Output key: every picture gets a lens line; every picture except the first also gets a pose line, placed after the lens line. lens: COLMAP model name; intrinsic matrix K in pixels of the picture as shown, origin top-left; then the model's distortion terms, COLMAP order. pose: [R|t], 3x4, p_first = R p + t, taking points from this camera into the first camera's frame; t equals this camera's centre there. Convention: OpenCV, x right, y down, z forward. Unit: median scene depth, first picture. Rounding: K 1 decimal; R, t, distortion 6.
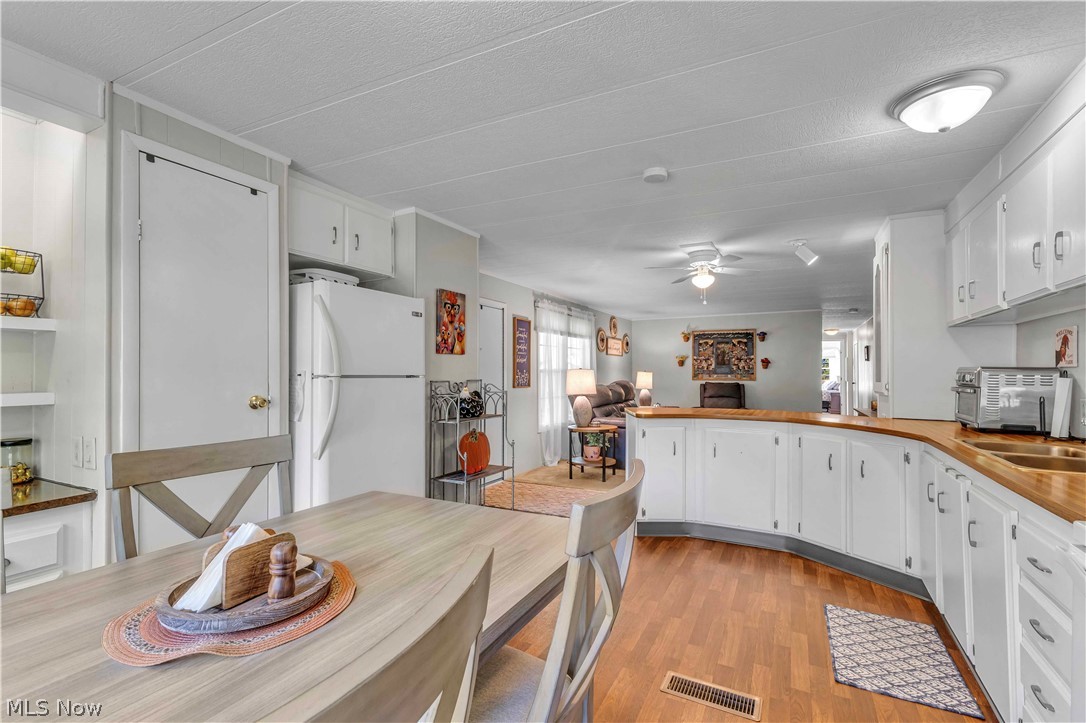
lens RADIAL K [[477.2, 0, 546.0], [0, 477.2, 367.2], [0, 0, 1]] dist [0.008105, -0.004051]
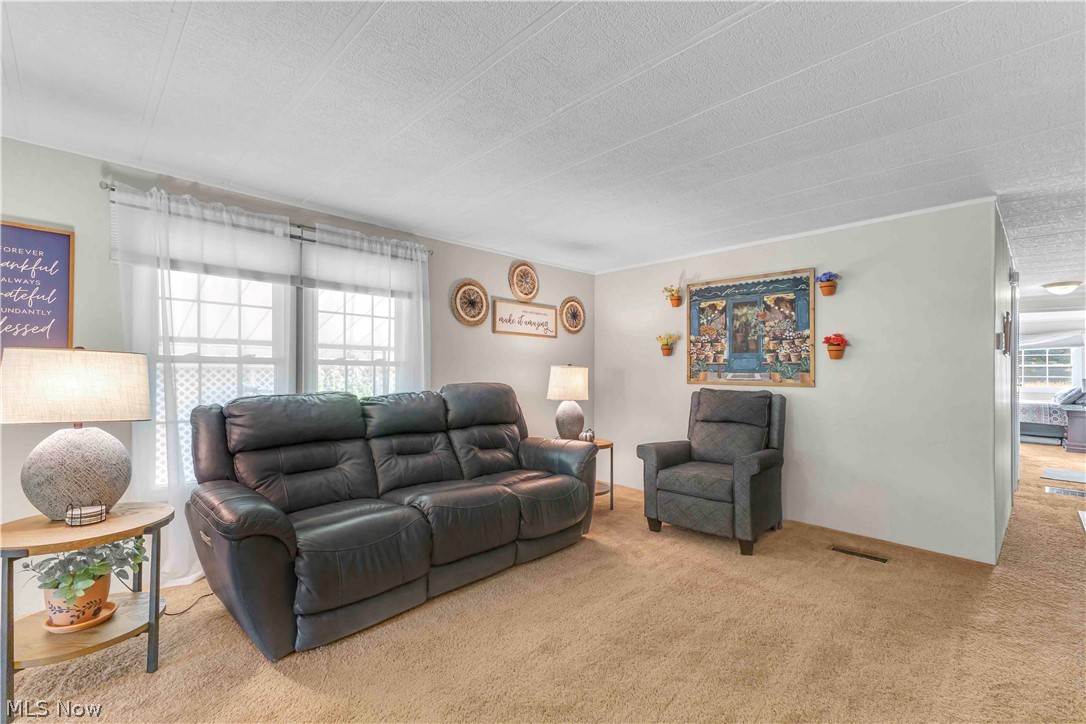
lens RADIAL K [[477.2, 0, 565.9], [0, 477.2, 368.2], [0, 0, 1]] dist [0.008105, -0.004051]
pose [[0.955318, 0.004433, -0.295546, 0.352724], [-0.004062, 0.999990, 0.001868, 0.011132], [0.295551, -0.000584, 0.955327, 0.519660]]
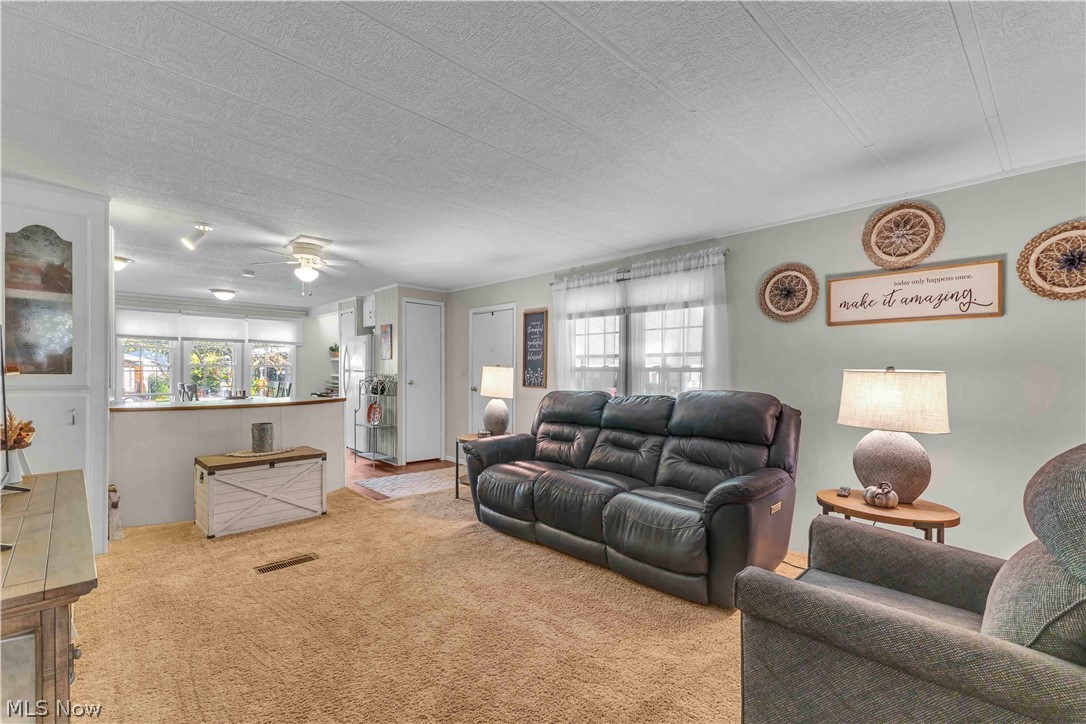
lens RADIAL K [[505.2, 0, 540.8], [0, 505.2, 369.9], [0, 0, 1]] dist [0.000630, -0.000389]
pose [[-0.360842, -0.003103, -0.932622, 0.589032], [0.004395, 0.999978, -0.005027, 0.010201], [0.932617, -0.005913, -0.360820, 0.942190]]
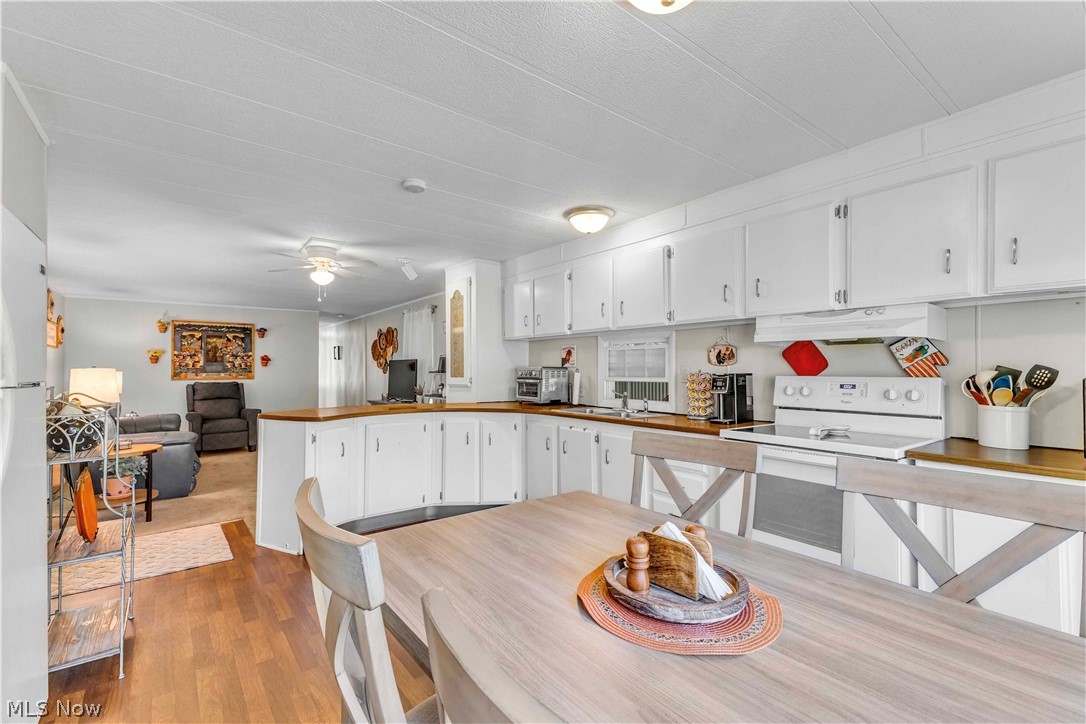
lens RADIAL K [[477.2, 0, 542.5], [0, 477.2, 363.6], [0, 0, 1]] dist [0.008105, -0.004051]
pose [[0.424192, 0.006678, 0.905548, -0.174649], [-0.005724, 0.999973, -0.004693, -0.001328], [-0.905554, -0.003192, 0.424219, 0.085240]]
